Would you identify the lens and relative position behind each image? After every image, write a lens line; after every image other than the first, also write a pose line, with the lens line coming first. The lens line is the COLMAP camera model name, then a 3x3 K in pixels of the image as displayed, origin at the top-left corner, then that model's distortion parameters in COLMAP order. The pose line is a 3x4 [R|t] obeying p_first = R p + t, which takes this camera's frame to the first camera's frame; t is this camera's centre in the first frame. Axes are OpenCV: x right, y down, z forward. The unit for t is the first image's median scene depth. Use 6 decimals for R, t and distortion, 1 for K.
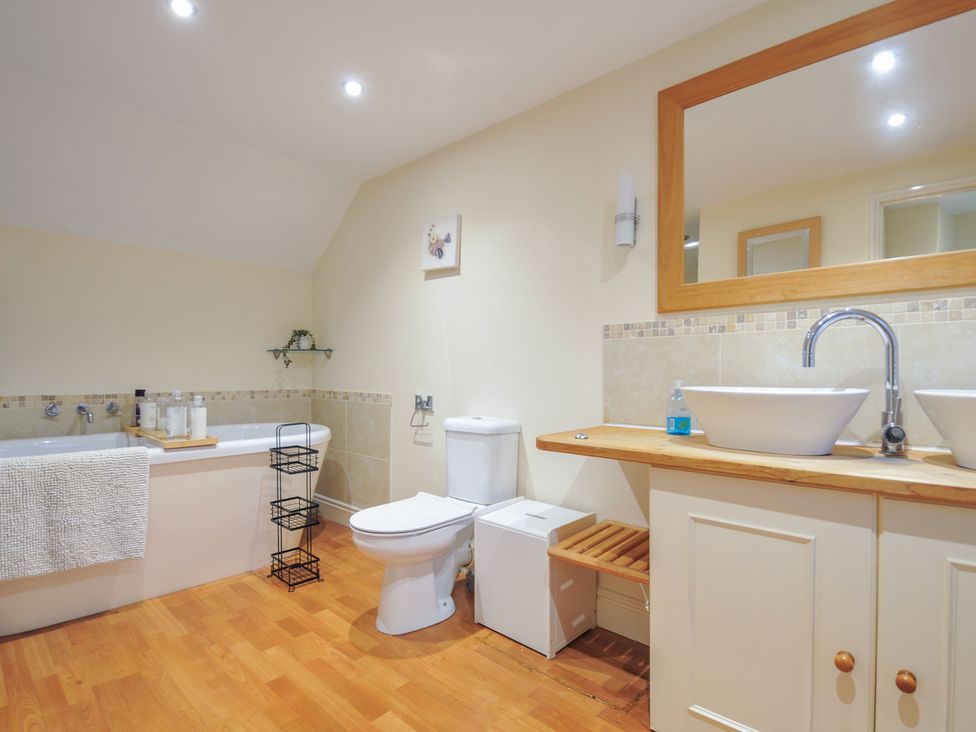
lens RADIAL K [[487.9, 0, 498.5], [0, 487.9, 377.6], [0, 0, 1]] dist [0.005414, -0.017757]
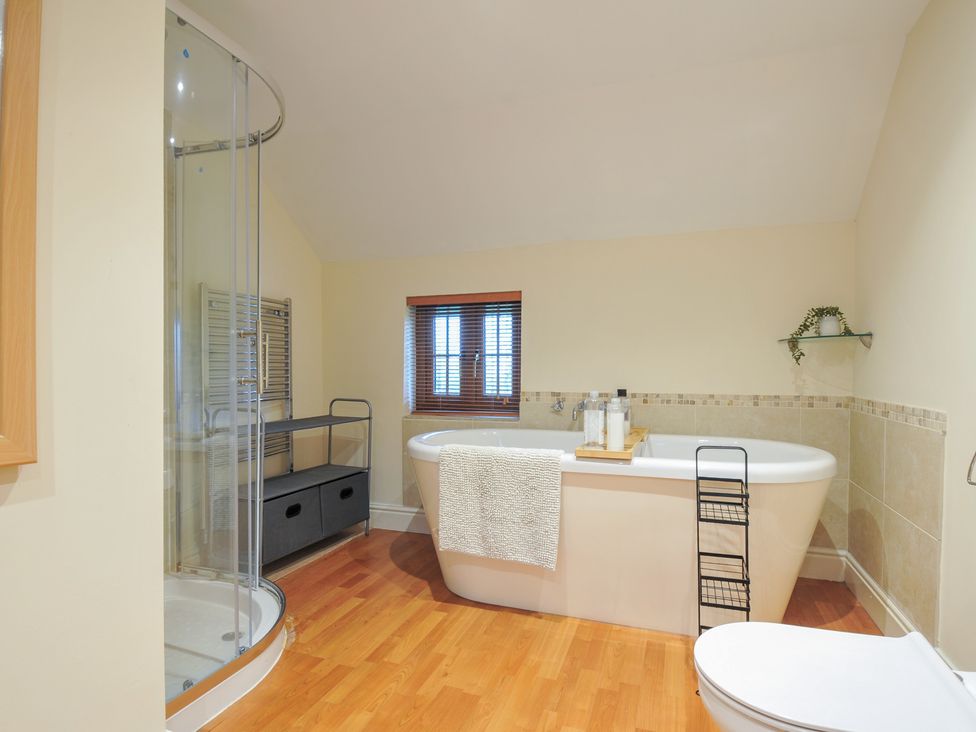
lens RADIAL K [[527.0, 0, 508.5], [0, 527.0, 381.7], [0, 0, 1]] dist [0.004786, -0.000338]
pose [[0.395188, 0.014684, -0.918483, 0.132957], [-0.010011, 0.999882, 0.011678, 0.000507], [0.918546, 0.004580, 0.395288, 0.459632]]
